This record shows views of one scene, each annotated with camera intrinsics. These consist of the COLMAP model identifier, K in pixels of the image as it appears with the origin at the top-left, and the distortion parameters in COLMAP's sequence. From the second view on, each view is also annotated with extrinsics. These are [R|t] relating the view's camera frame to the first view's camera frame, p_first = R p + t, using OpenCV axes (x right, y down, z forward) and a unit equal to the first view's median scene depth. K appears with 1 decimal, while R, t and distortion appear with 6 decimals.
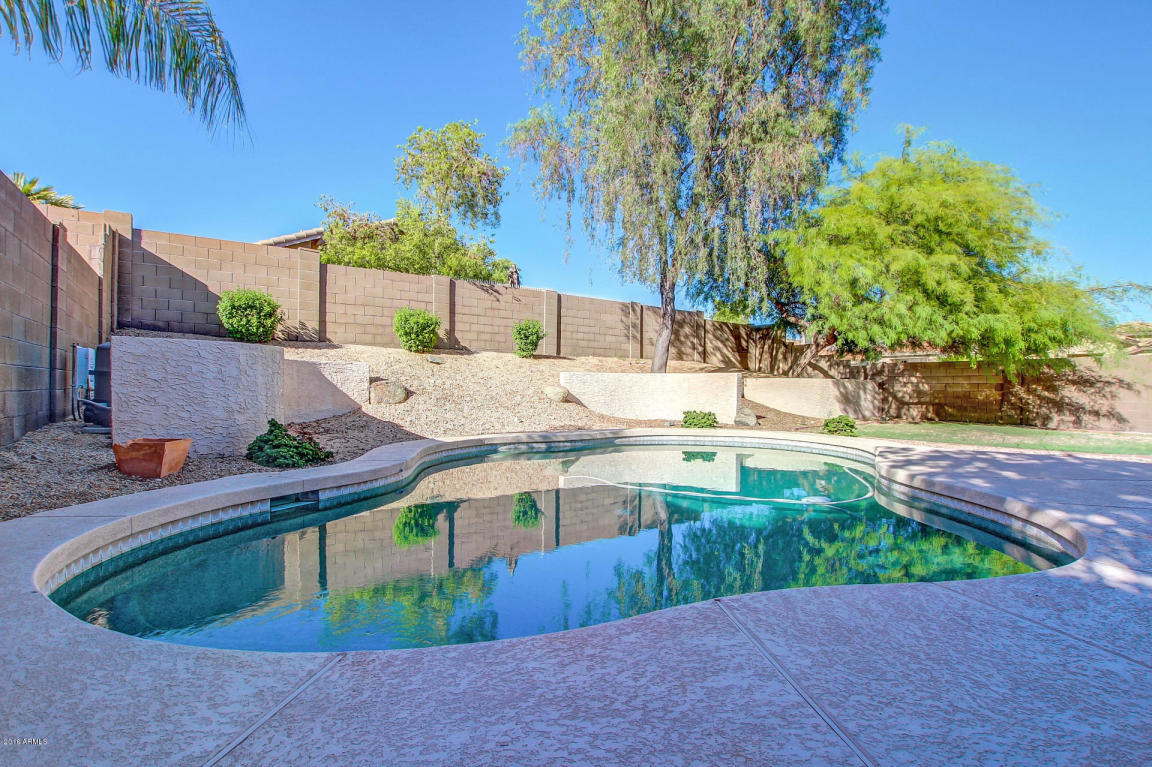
lens RADIAL K [[539.6, 0, 573.1], [0, 539.6, 385.0], [0, 0, 1]] dist [-0.028373, -0.000969]
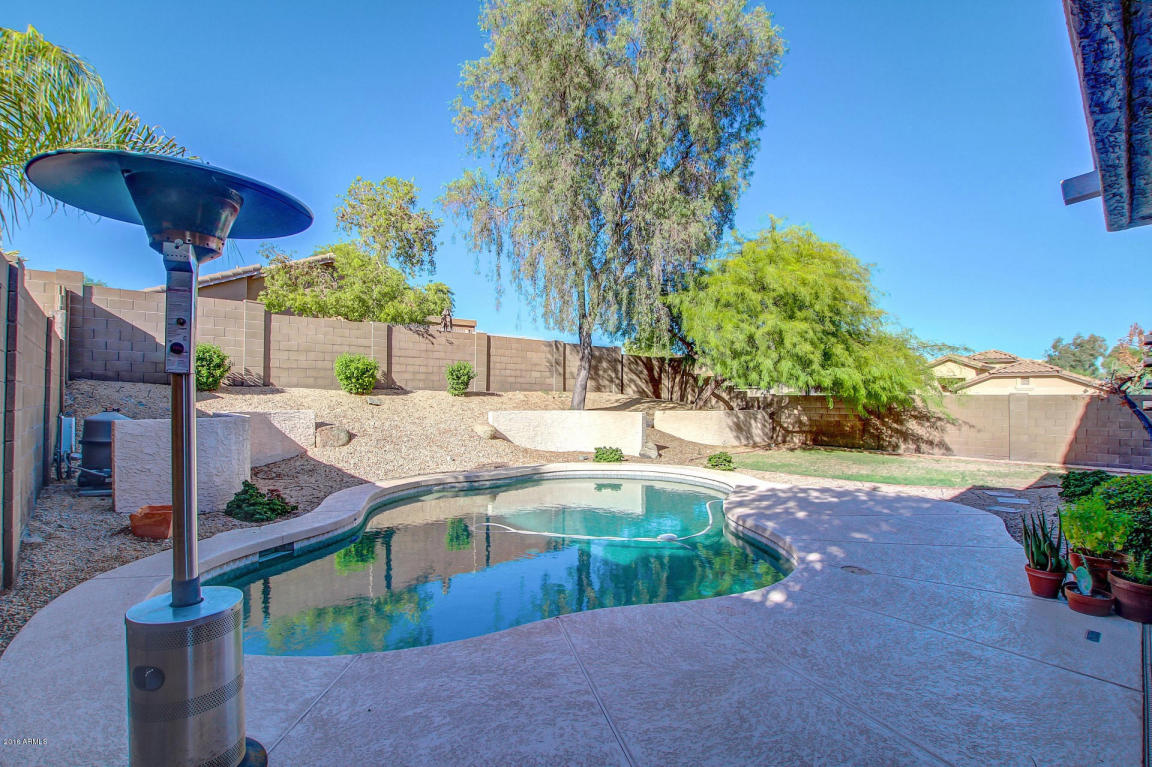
lens RADIAL K [[539.6, 0, 573.9], [0, 539.6, 385.5], [0, 0, 1]] dist [-0.028373, -0.000969]
pose [[0.992546, 0.000457, 0.121872, 0.015893], [0.001609, 0.999857, -0.016852, -0.060597], [-0.121862, 0.016922, 0.992403, -0.141710]]
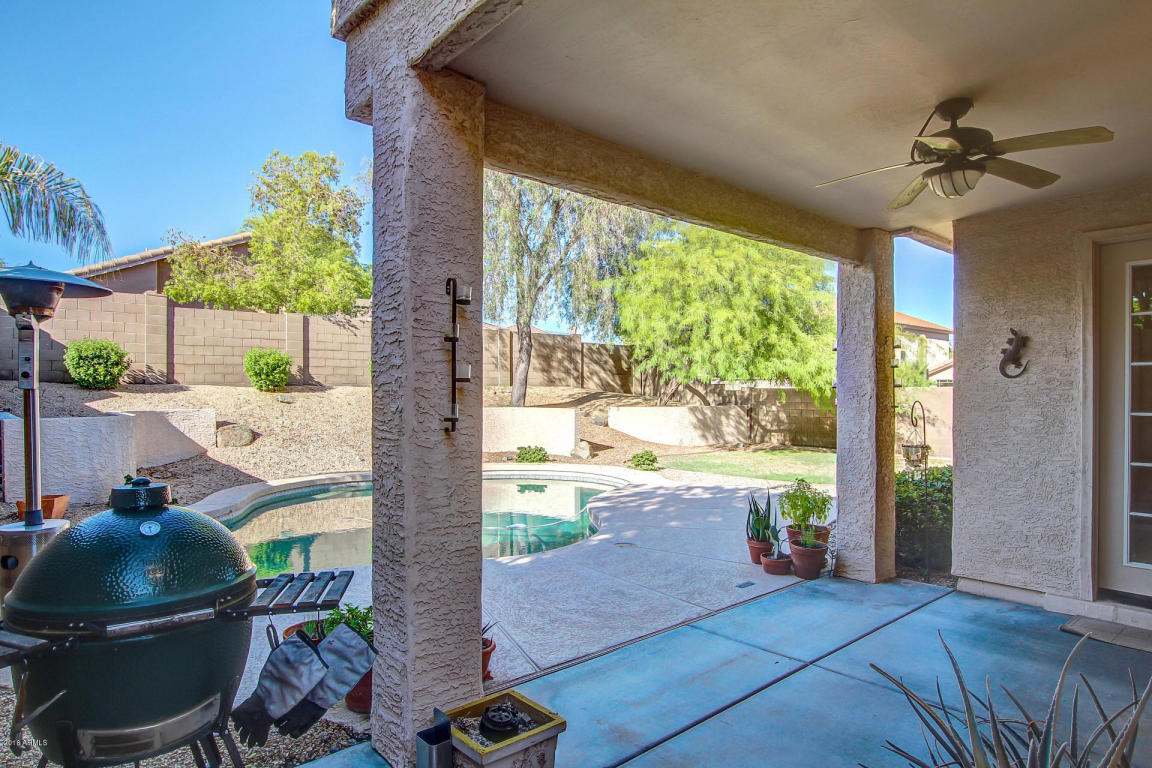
lens RADIAL K [[681.2, 0, 577.1], [0, 681.2, 381.2], [0, 0, 1]] dist [-0.017582, 0.000946]
pose [[0.995057, -0.007068, 0.099058, 0.171549], [0.007888, 0.999938, -0.007883, -0.066700], [-0.098996, 0.008626, 0.995050, -0.351133]]
